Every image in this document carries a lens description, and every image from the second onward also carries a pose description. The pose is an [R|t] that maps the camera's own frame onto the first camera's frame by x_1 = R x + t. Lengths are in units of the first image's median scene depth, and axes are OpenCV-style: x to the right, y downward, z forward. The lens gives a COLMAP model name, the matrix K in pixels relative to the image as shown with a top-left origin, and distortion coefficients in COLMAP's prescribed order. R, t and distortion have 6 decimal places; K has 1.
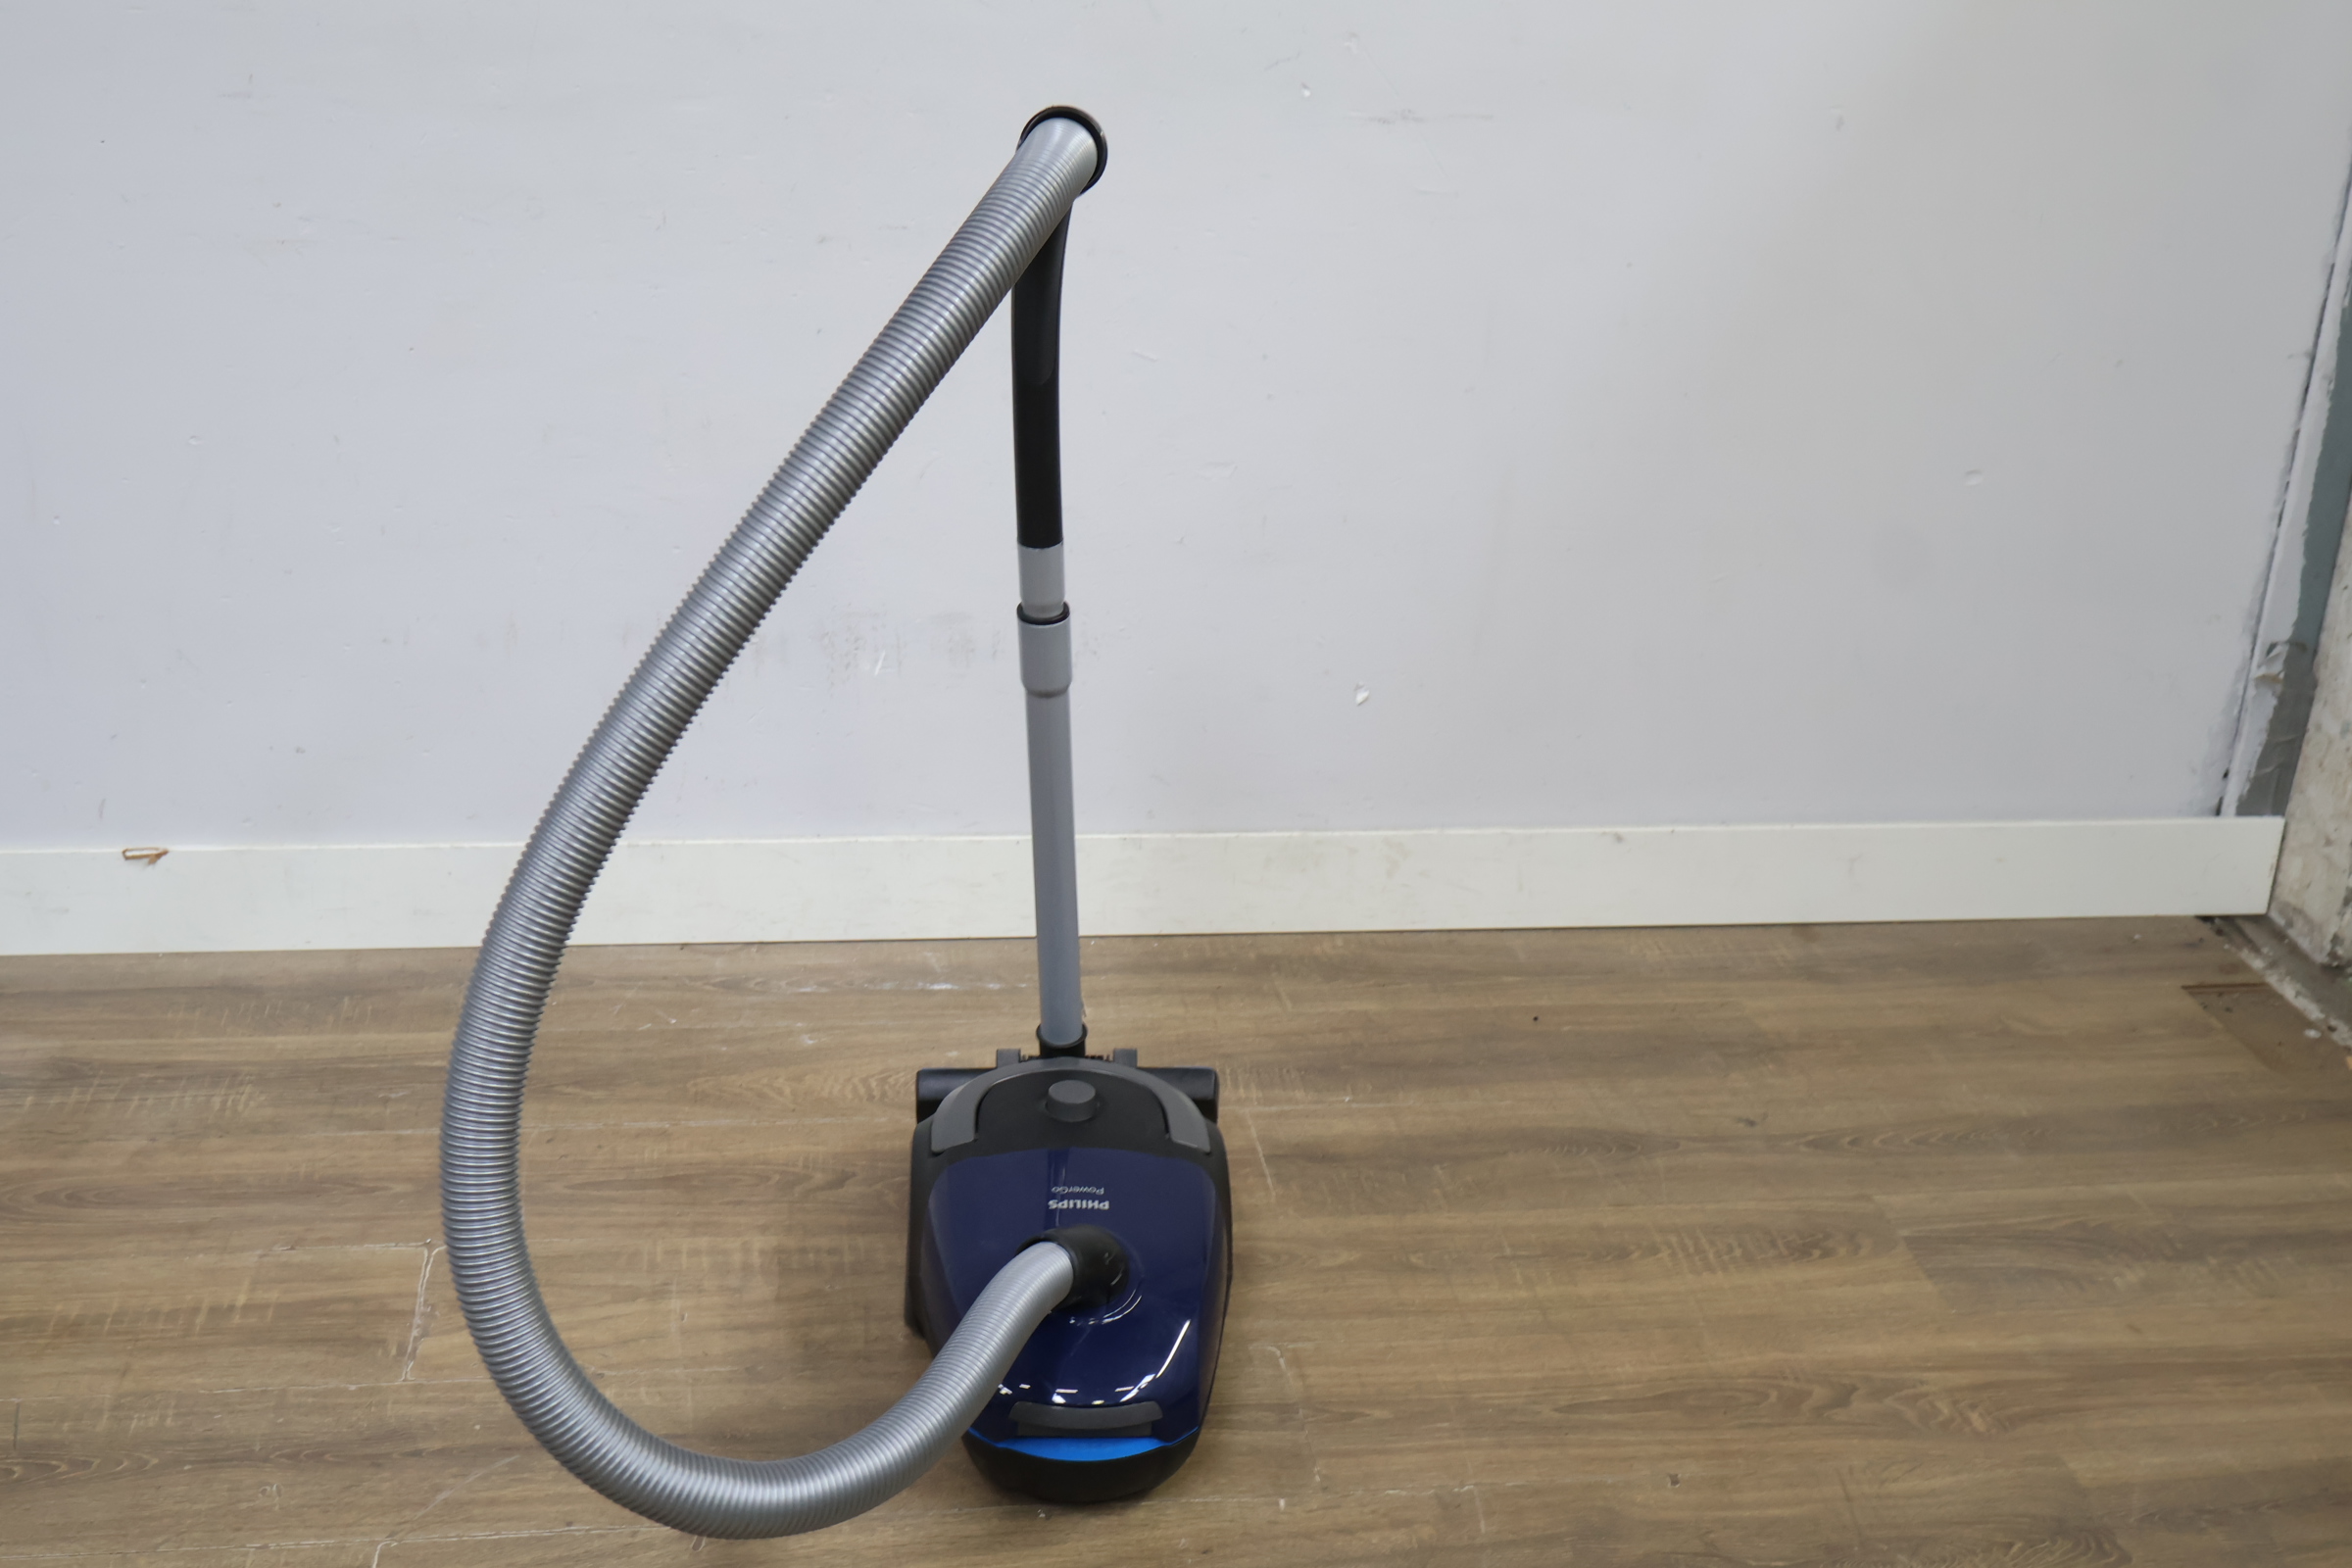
lens RADIAL K [[2846.7, 0, 1177.5], [0, 2846.7, 773.9], [0, 0, 1]] dist [0.009941, 0.023582]
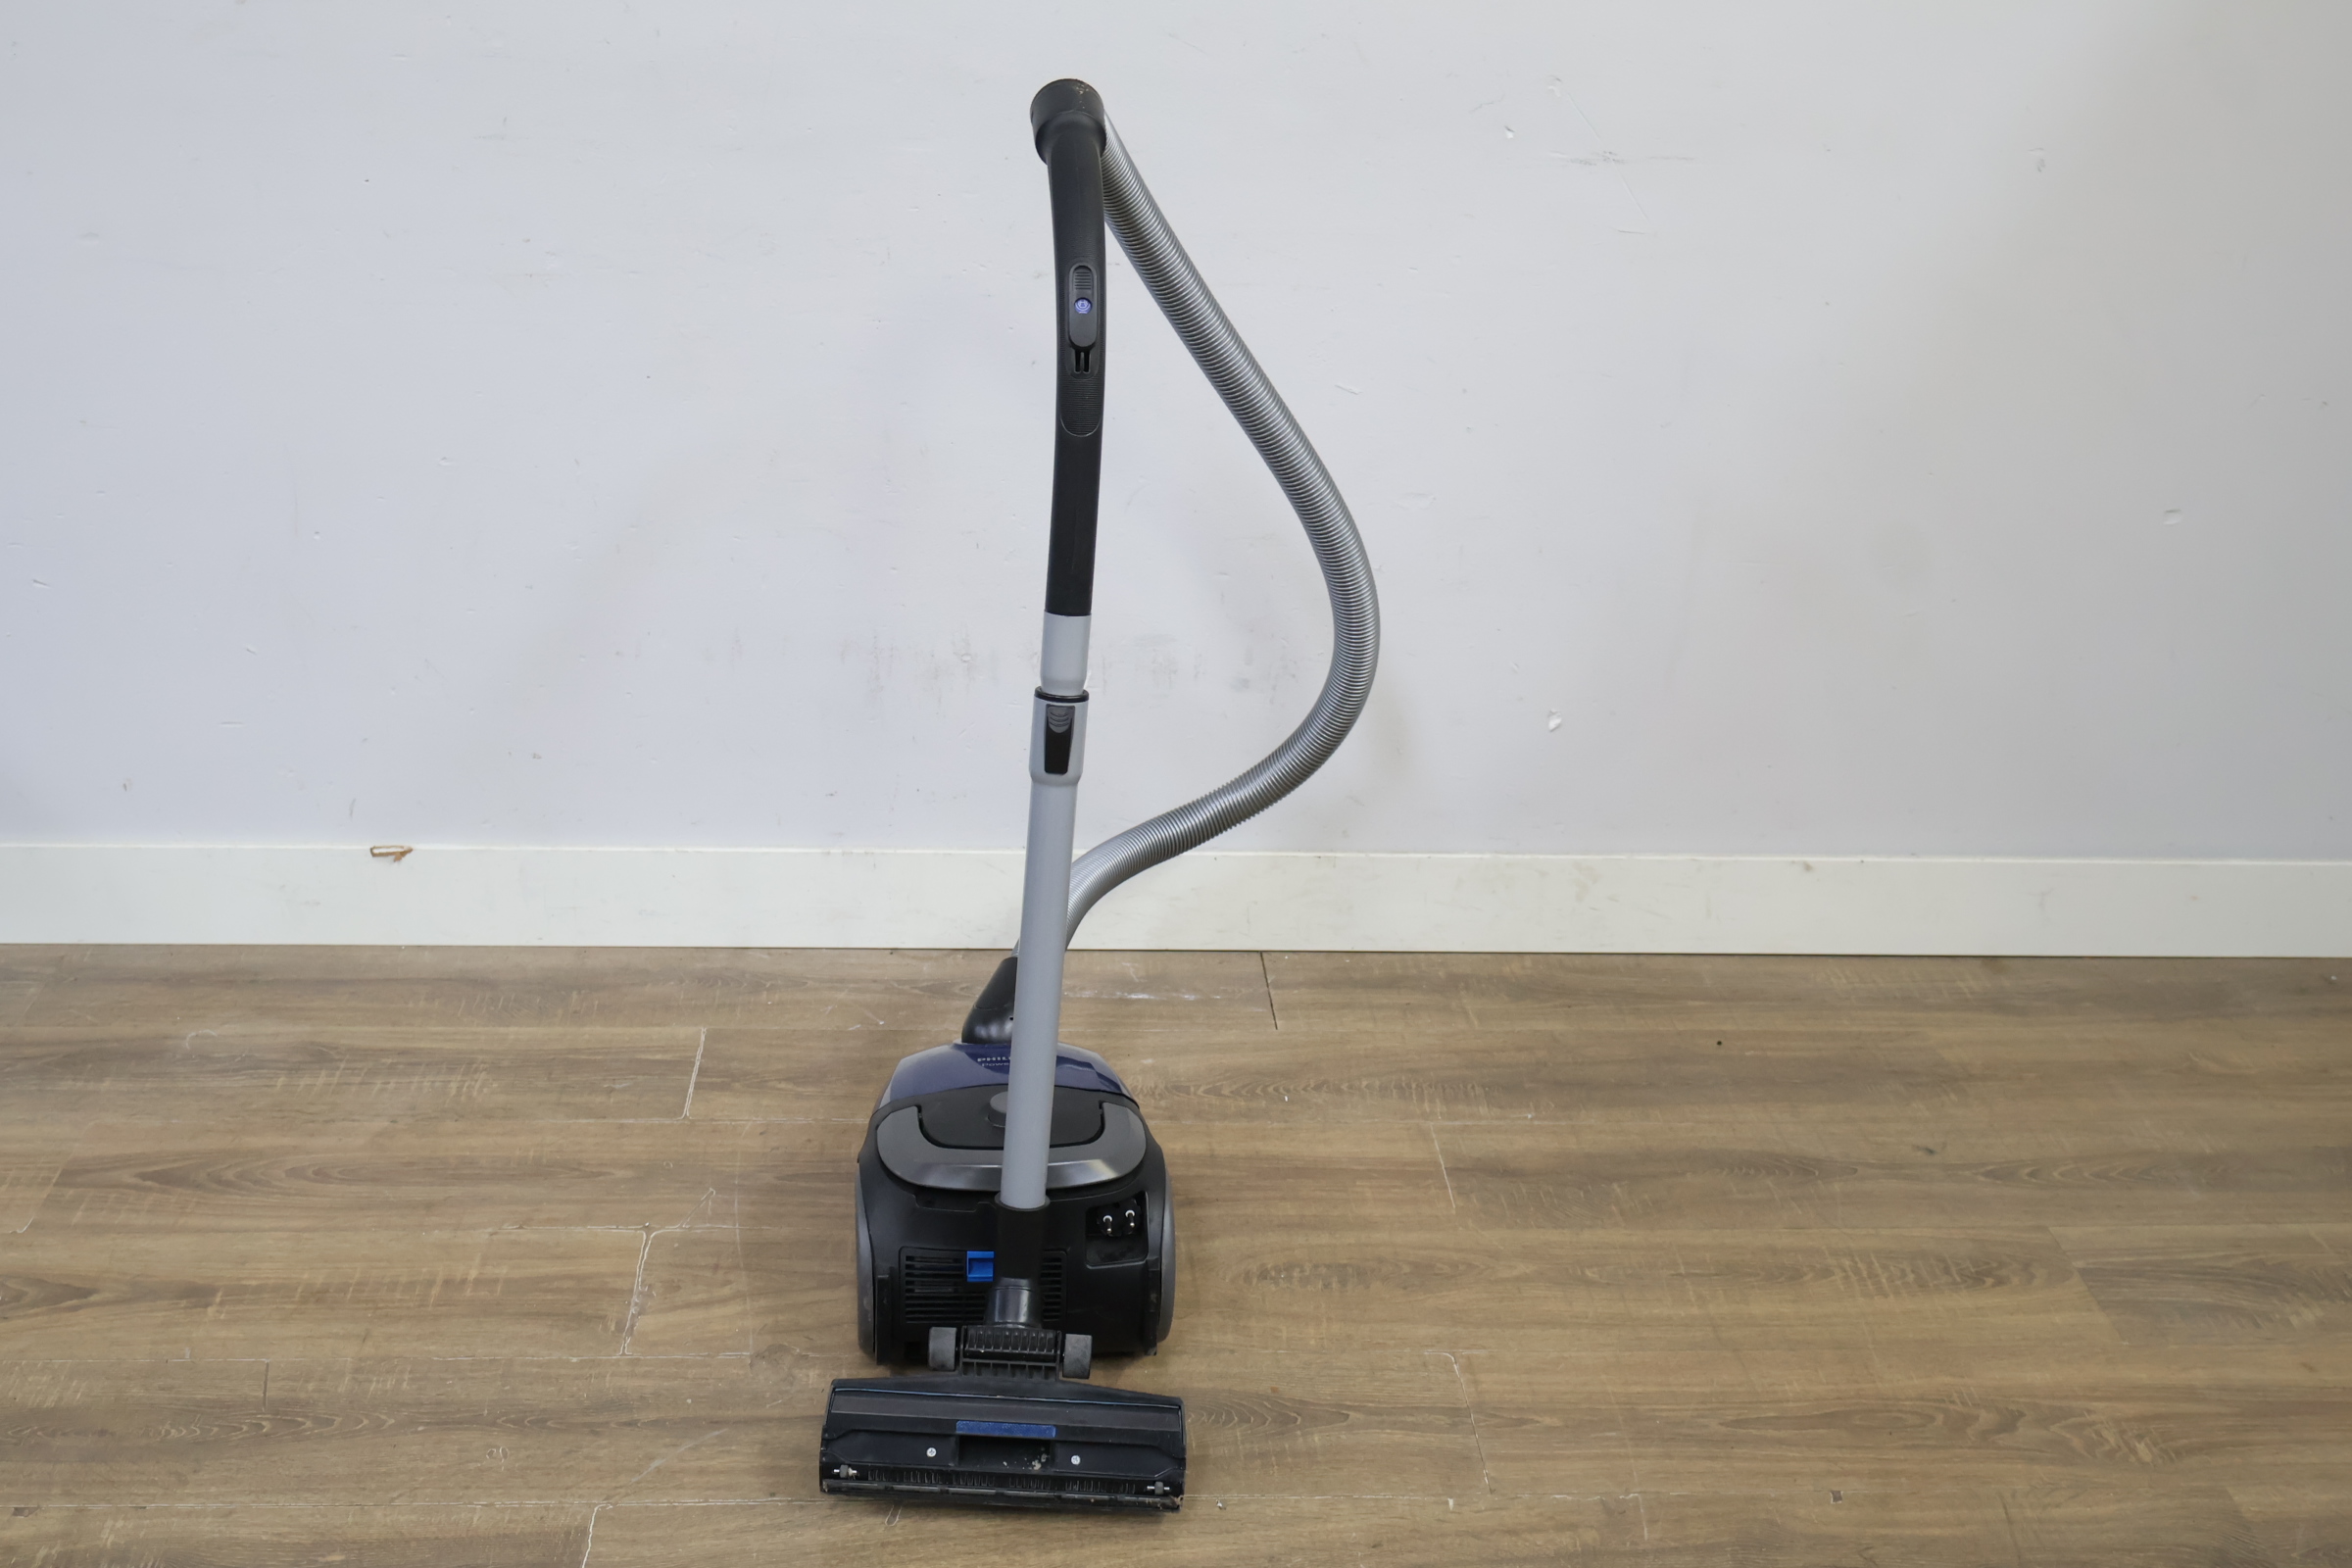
lens RADIAL K [[2860.5, 0, 1176.0], [0, 2860.5, 784.0], [0, 0, 1]] dist [0.022301, 0.023889]
pose [[0.996853, 0.020124, -0.076669, 0.009972], [-0.020195, 0.999796, -0.000144, -0.002887], [0.076651, 0.001692, 0.997057, -0.040909]]
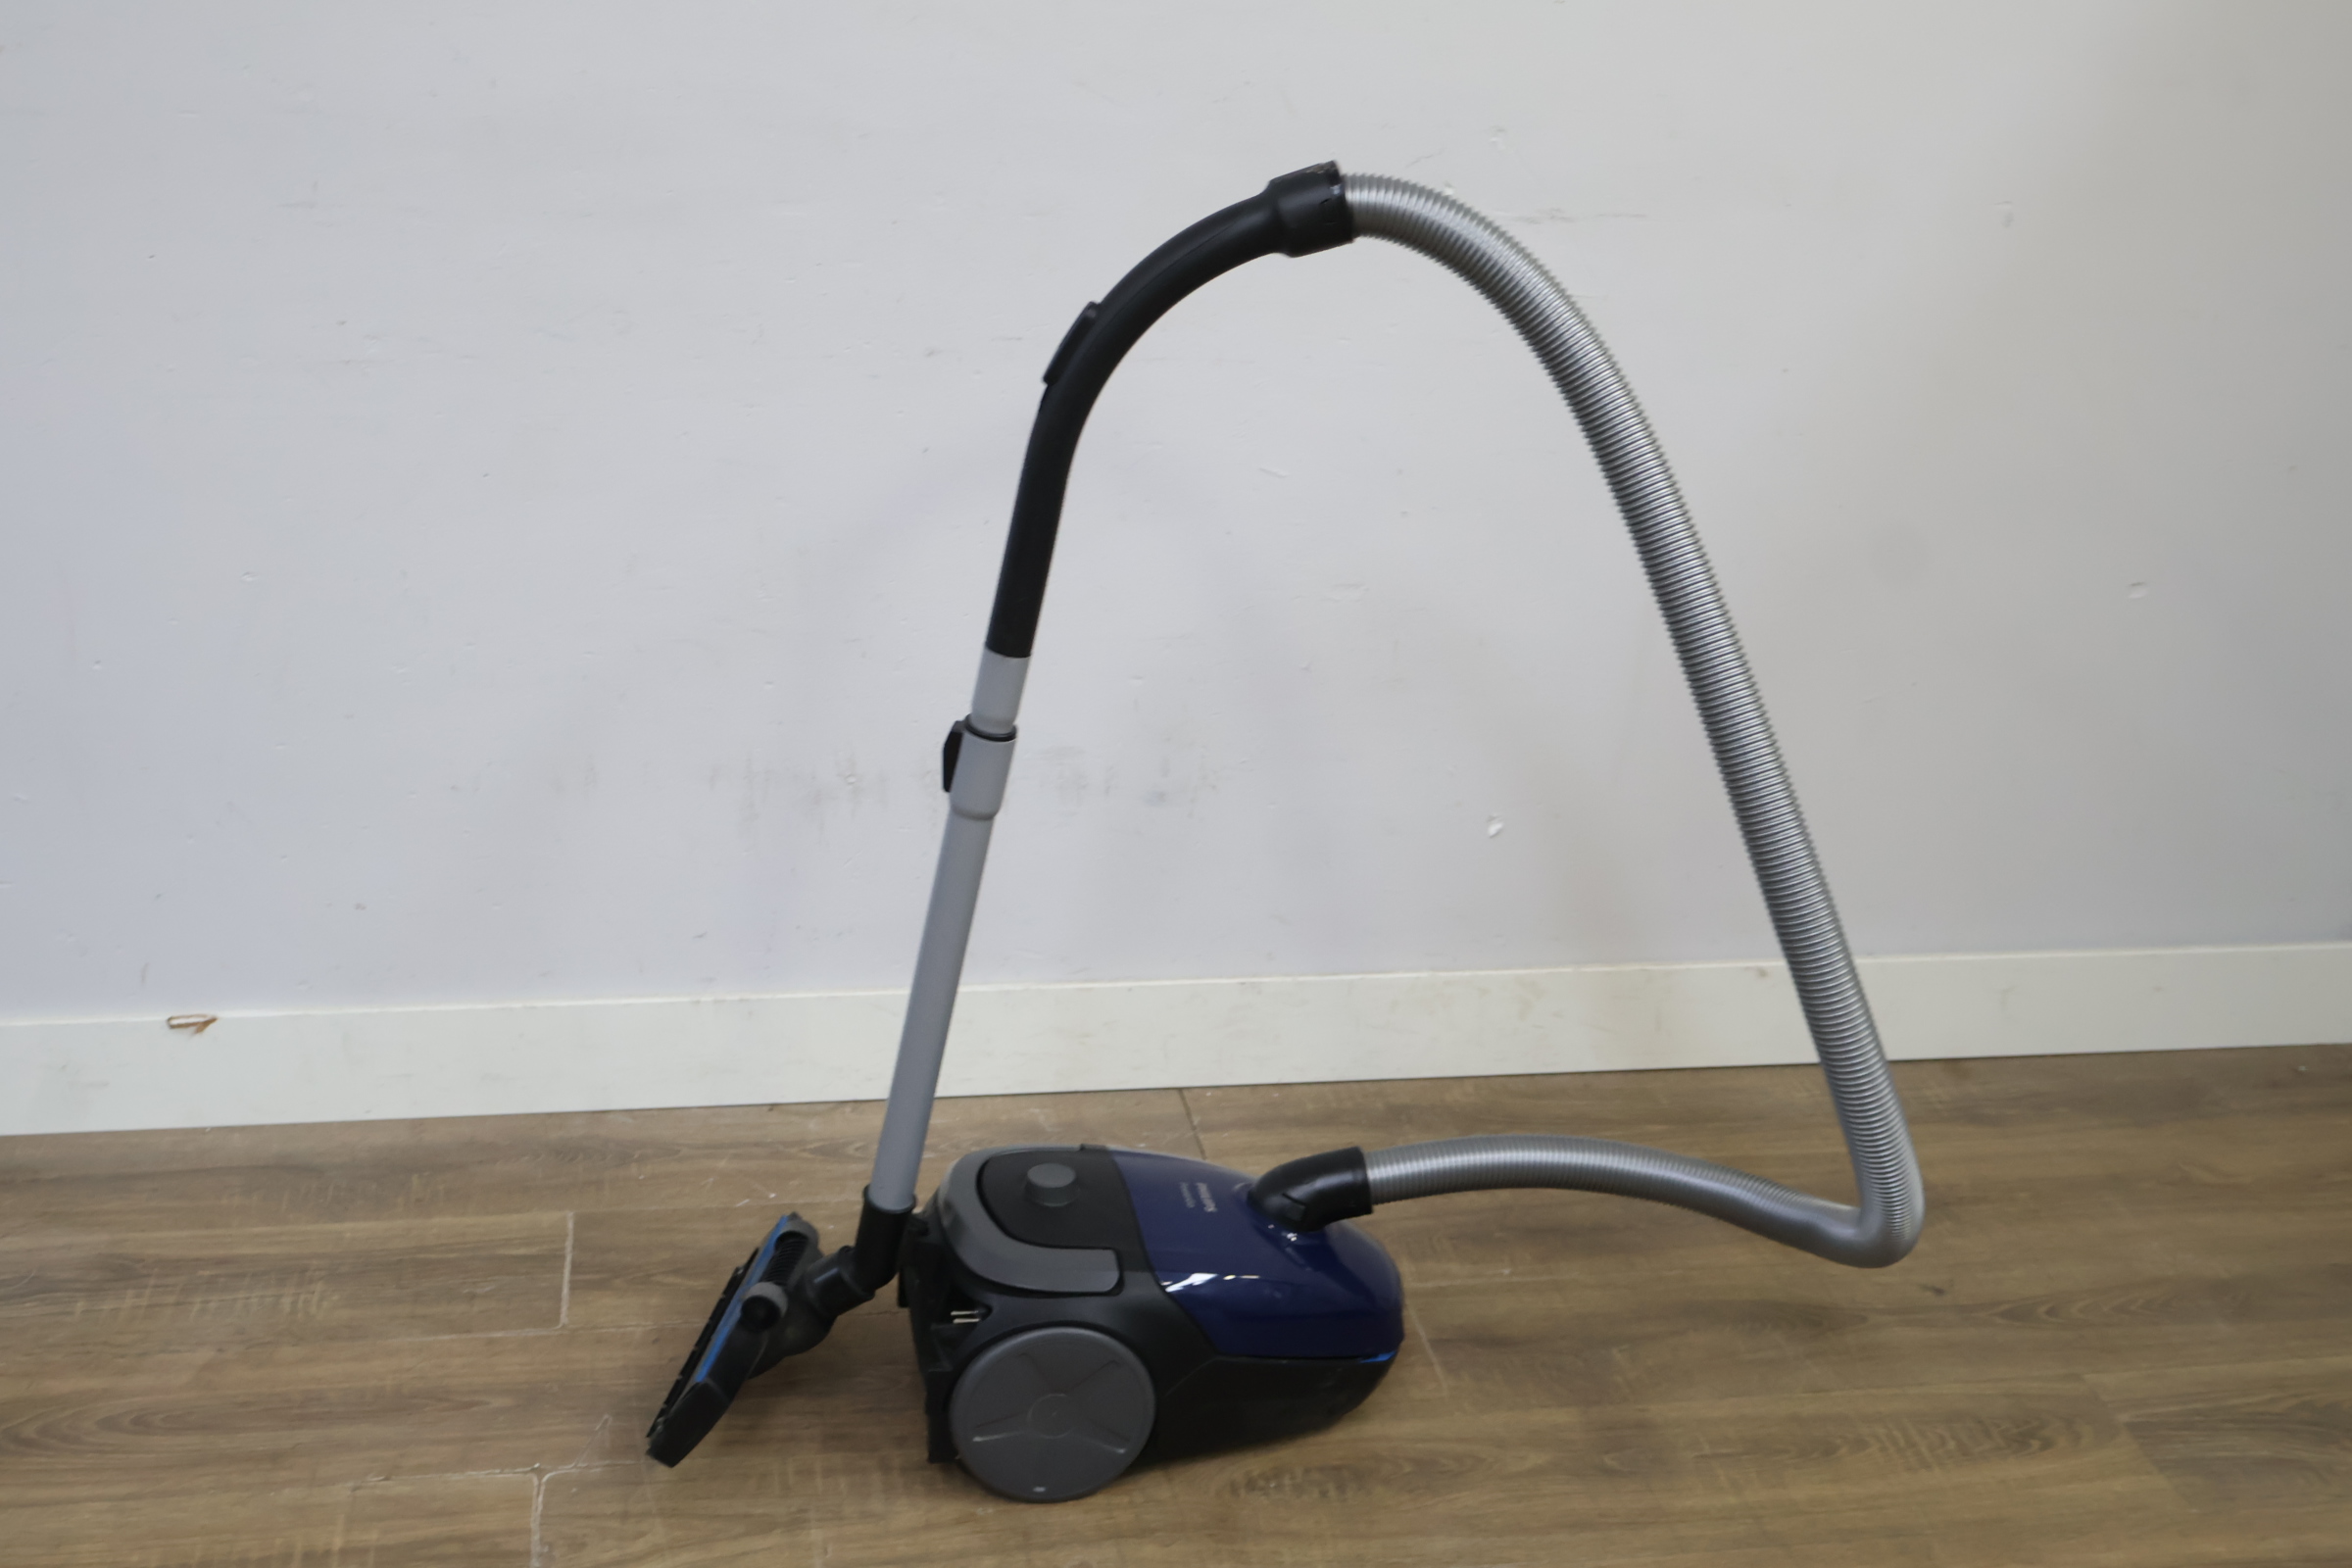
lens RADIAL K [[2832.3, 0, 1183.4], [0, 2832.3, 776.4], [0, 0, 1]] dist [0.006804, 0.024111]
pose [[0.999310, -0.010925, 0.035496, -0.082908], [0.011189, 0.999911, -0.007258, -0.045369], [-0.035413, 0.007650, 0.999343, 0.083236]]
